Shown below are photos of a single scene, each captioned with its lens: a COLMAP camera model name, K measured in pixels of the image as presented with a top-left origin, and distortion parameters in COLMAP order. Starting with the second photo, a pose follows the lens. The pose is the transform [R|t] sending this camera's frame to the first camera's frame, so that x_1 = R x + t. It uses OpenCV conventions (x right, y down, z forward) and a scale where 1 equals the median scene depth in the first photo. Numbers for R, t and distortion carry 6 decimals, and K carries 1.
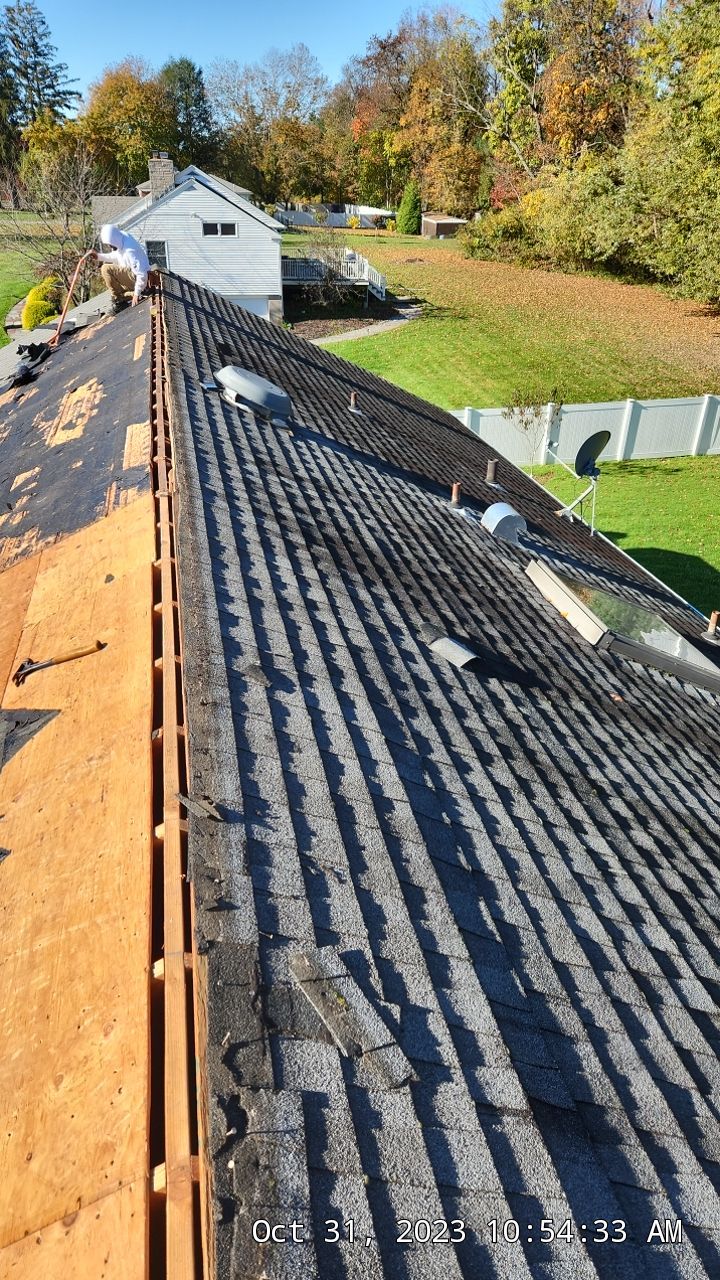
lens RADIAL K [[857.9, 0, 360.0], [0, 857.9, 640.0], [0, 0, 1]] dist [0.085682, -0.068188]
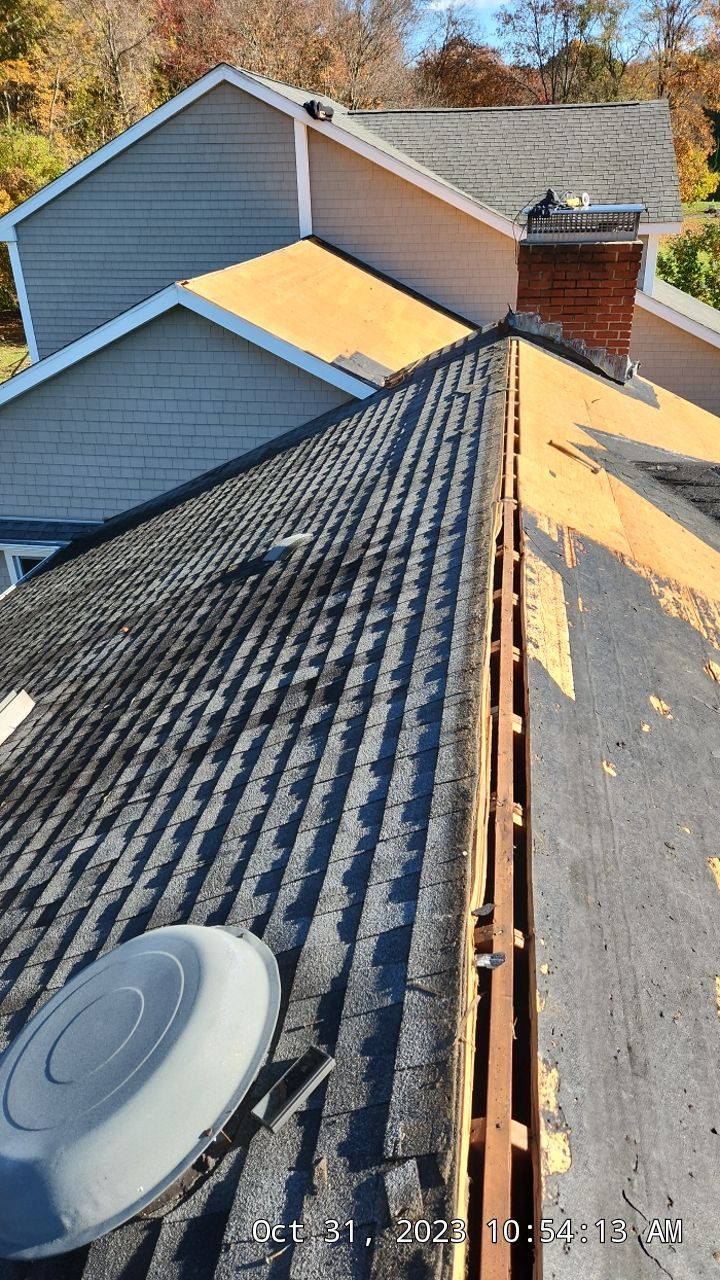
lens RADIAL K [[899.1, 0, 346.5], [0, 899.1, 640.3], [0, 0, 1]] dist [0.093254, -0.068389]
pose [[-0.931894, -0.160967, 0.325058, -1.023935], [0.179035, 0.575261, 0.798136, -2.287506], [-0.315467, 0.801975, -0.507264, 4.211445]]
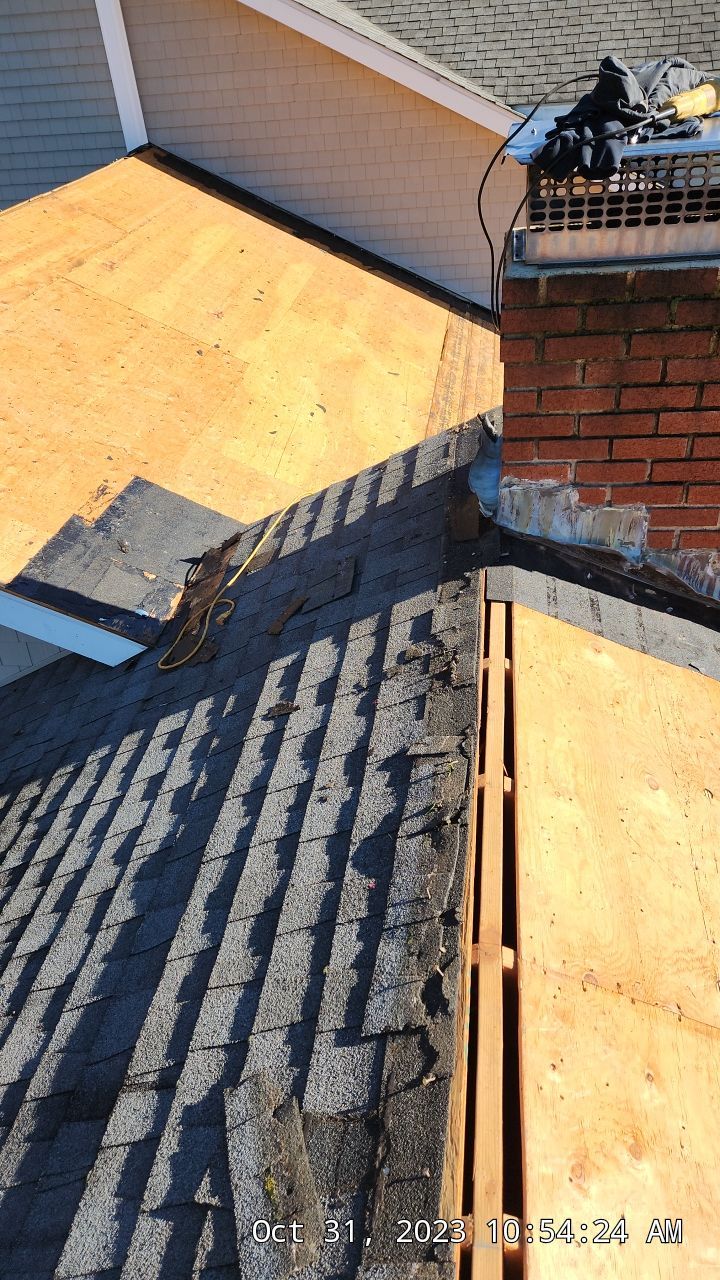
lens RADIAL K [[857.9, 0, 360.0], [0, 857.9, 640.0], [0, 0, 1]] dist [0.085682, -0.068188]
pose [[-0.940243, -0.149983, 0.305693, -0.260894], [0.212423, 0.443277, 0.870851, -0.436906], [-0.266120, 0.883748, -0.384928, 0.890197]]
